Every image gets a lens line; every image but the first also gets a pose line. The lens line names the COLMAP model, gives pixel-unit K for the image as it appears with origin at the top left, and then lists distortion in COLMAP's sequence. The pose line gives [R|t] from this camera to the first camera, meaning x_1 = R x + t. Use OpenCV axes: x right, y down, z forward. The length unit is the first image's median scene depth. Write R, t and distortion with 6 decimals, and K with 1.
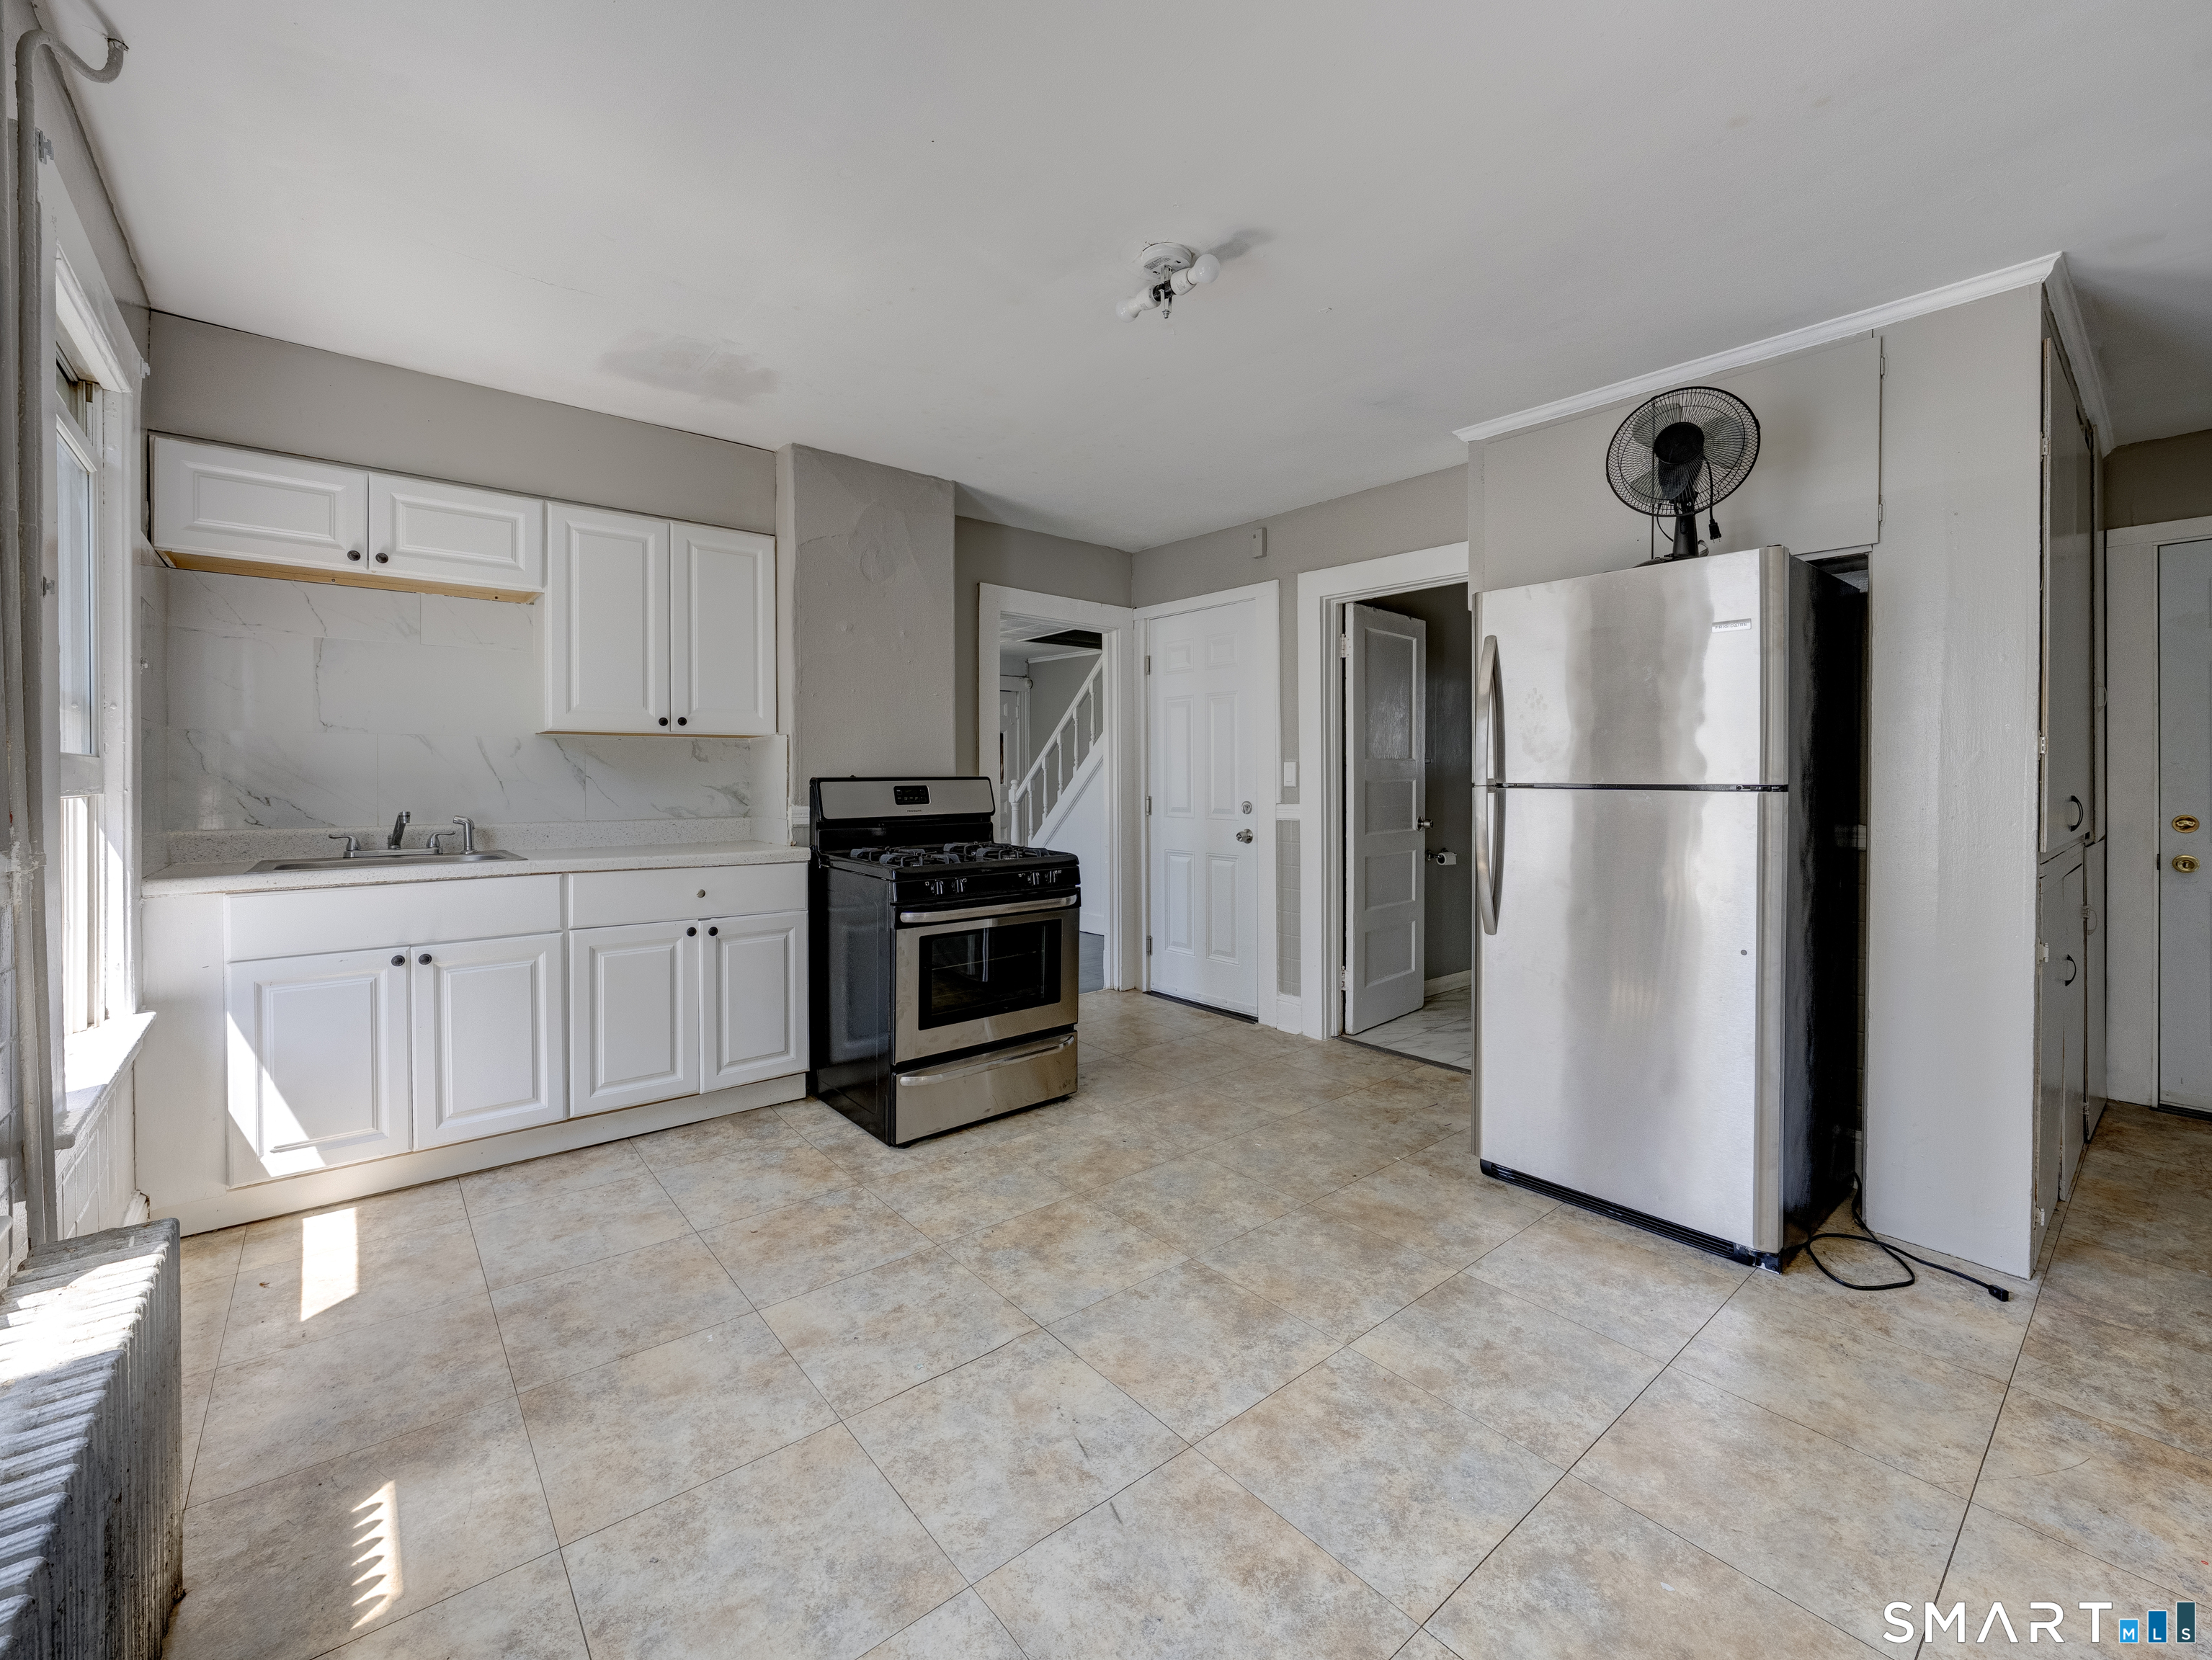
lens RADIAL K [[922.2, 0, 1102.6], [0, 922.2, 785.1], [0, 0, 1]] dist [-0.006255, -0.000019]
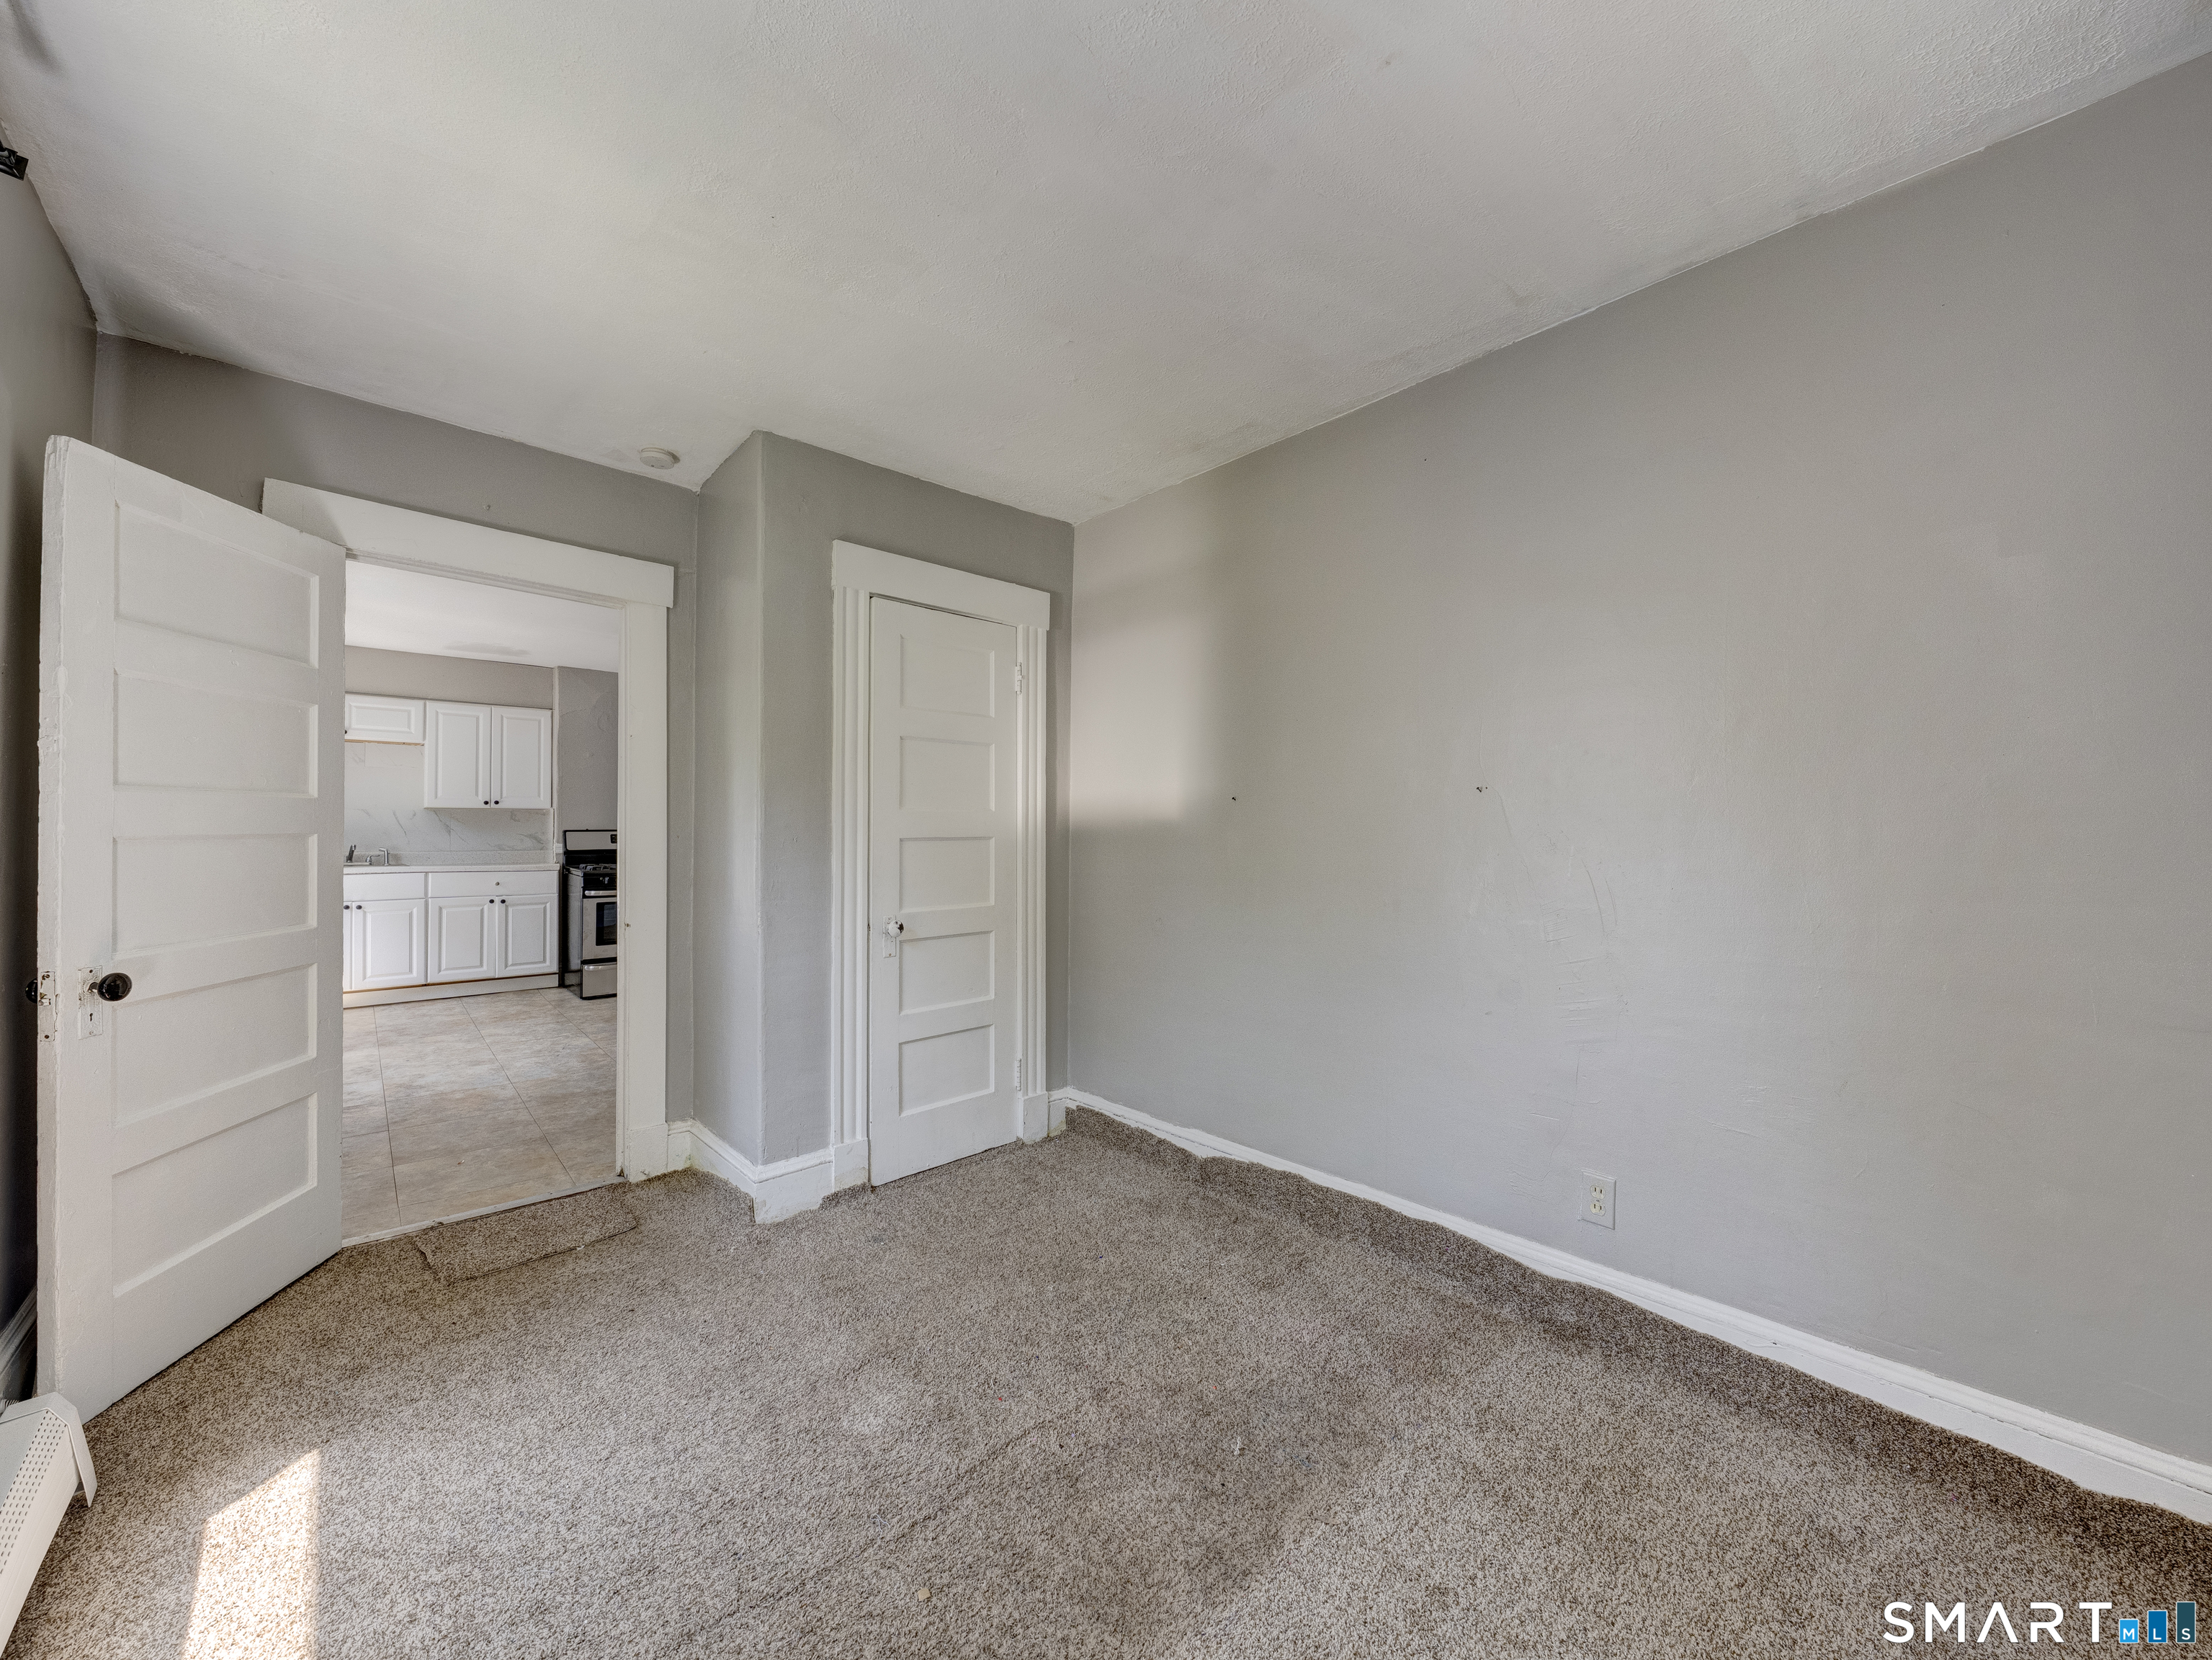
lens RADIAL K [[843.9, 0, 1102.4], [0, 843.9, 824.0], [0, 0, 1]] dist [-0.001571, -0.000136]
pose [[0.999087, 0.006365, 0.042243, 0.942341], [-0.005740, 0.999873, -0.014901, -0.000506], [-0.042332, 0.014645, 0.998996, -1.087593]]
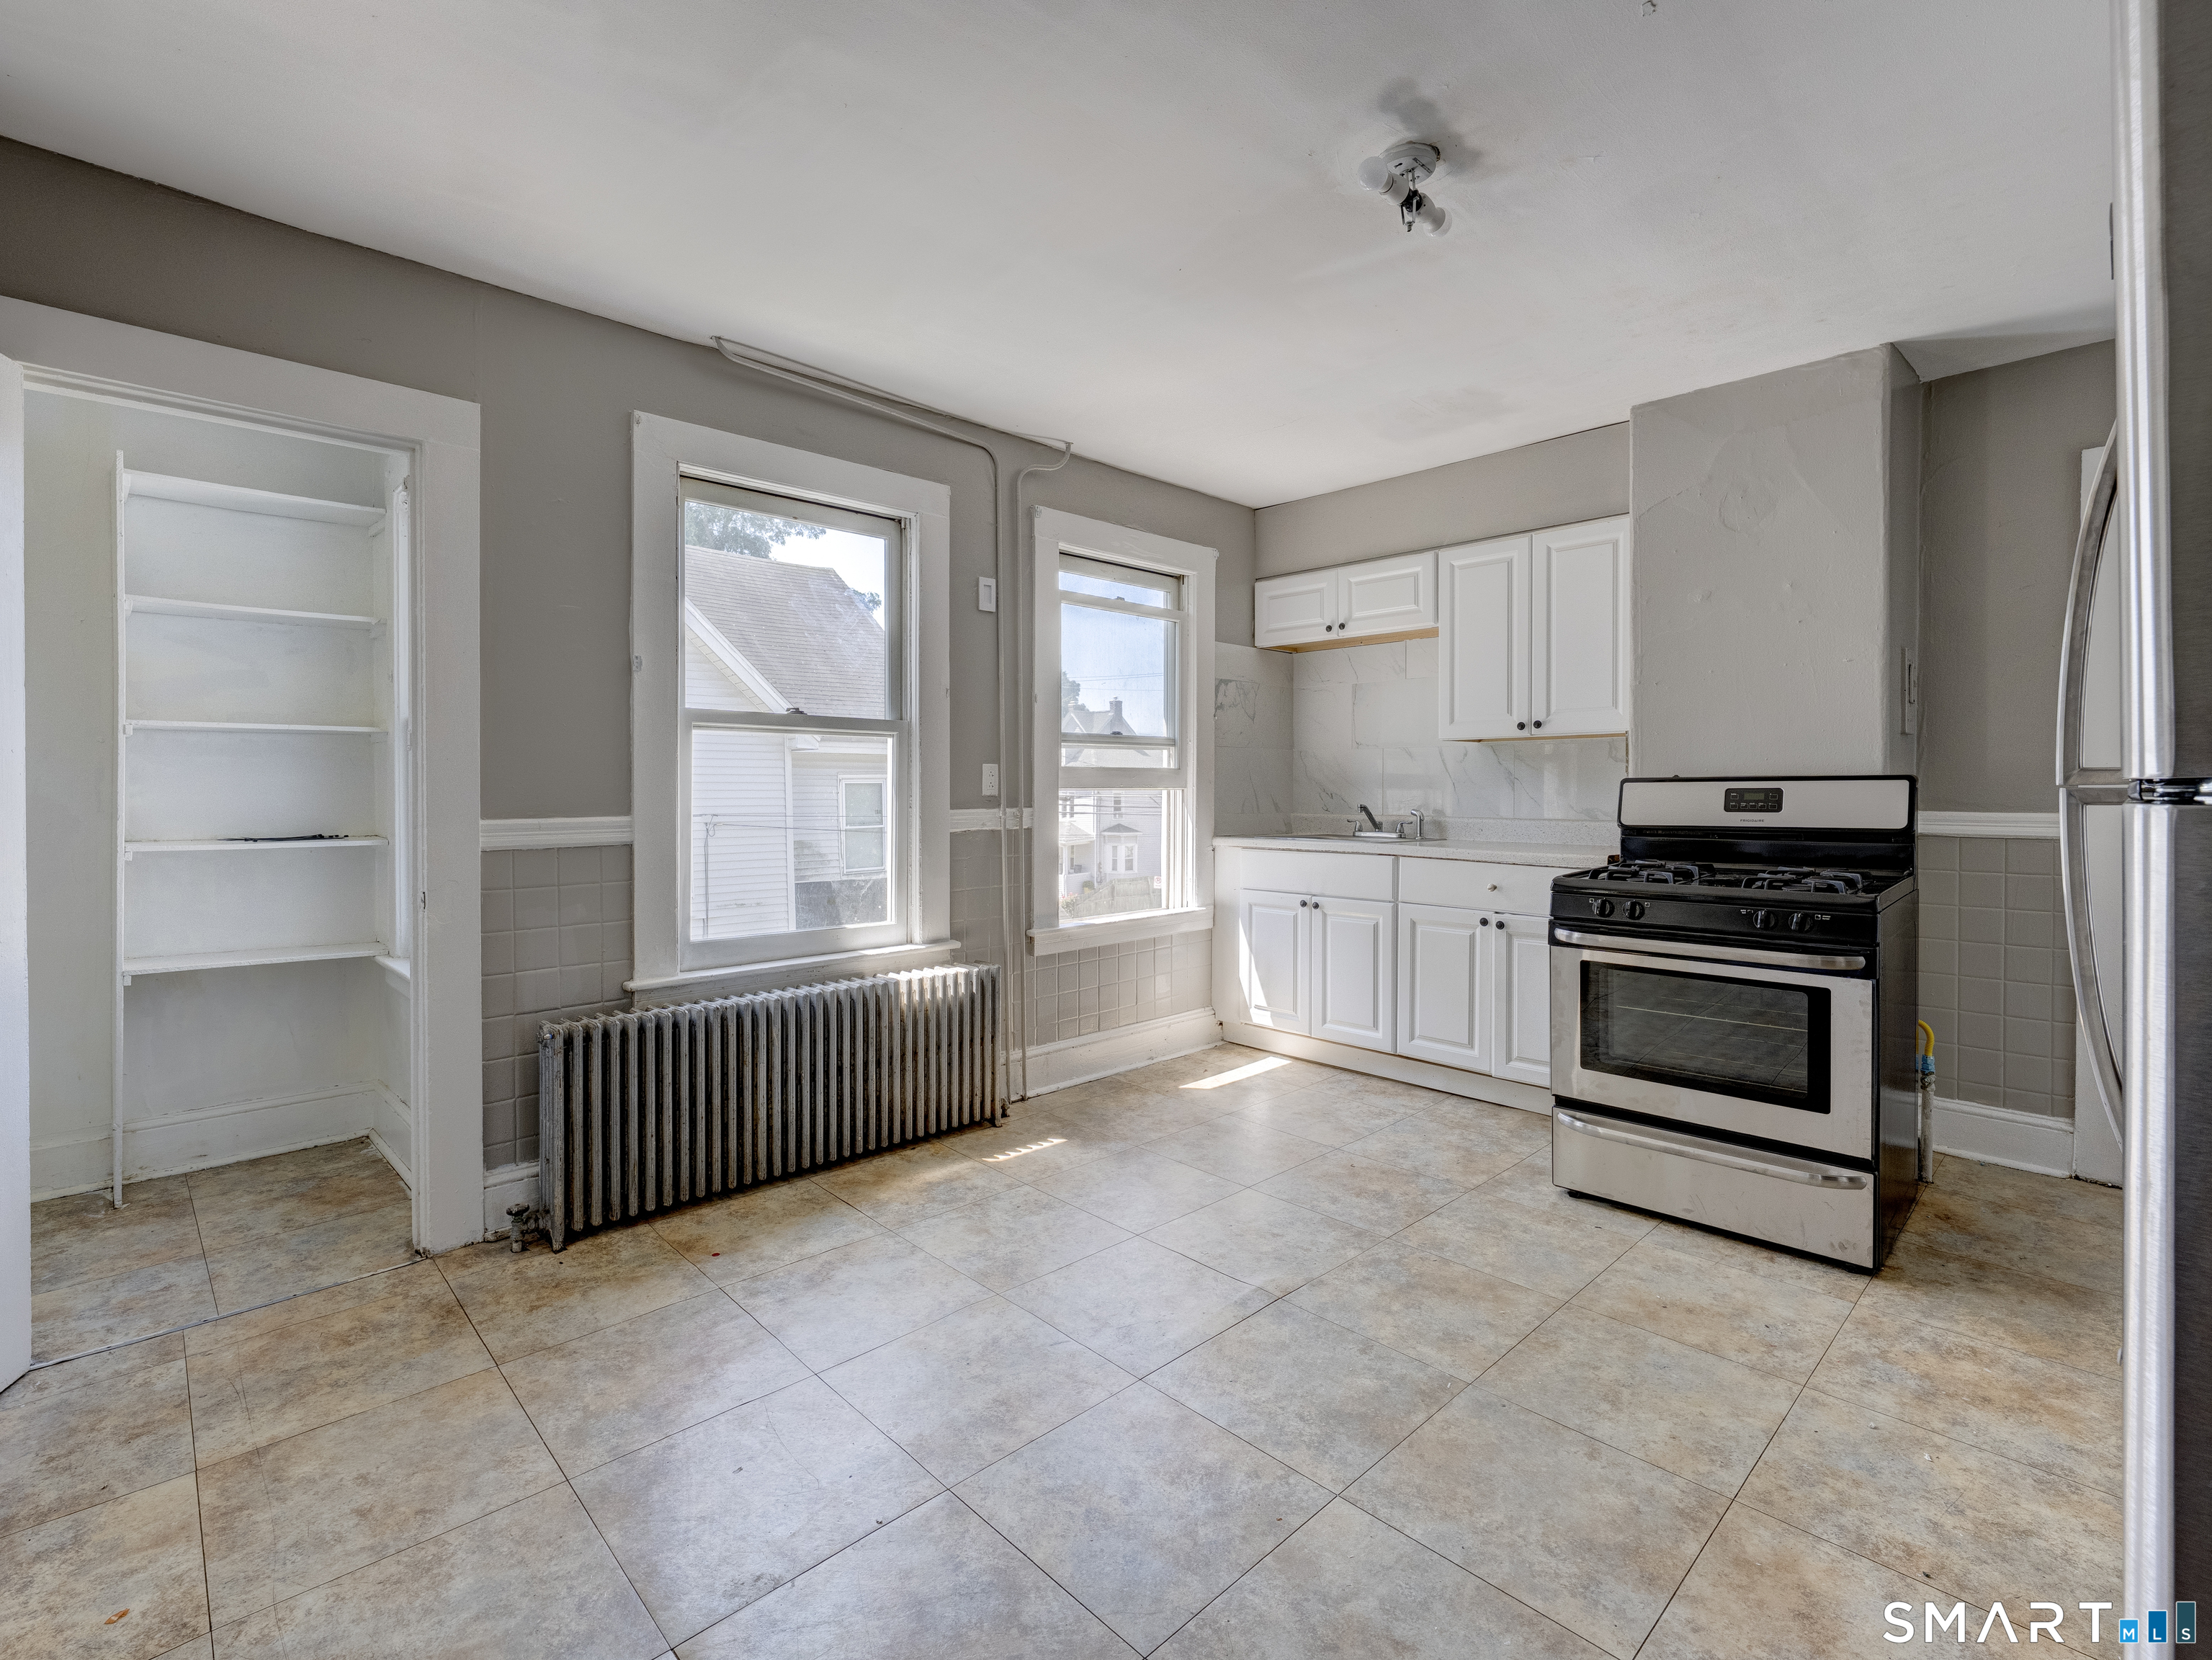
lens RADIAL K [[1020.9, 0, 1101.3], [0, 1020.9, 801.6], [0, 0, 1]] dist [-0.002943, -0.000336]
pose [[0.071774, 0.016234, -0.997289, 0.741409], [-0.008270, 0.999843, 0.015680, 0.003919], [0.997387, 0.007122, 0.071897, 0.489822]]
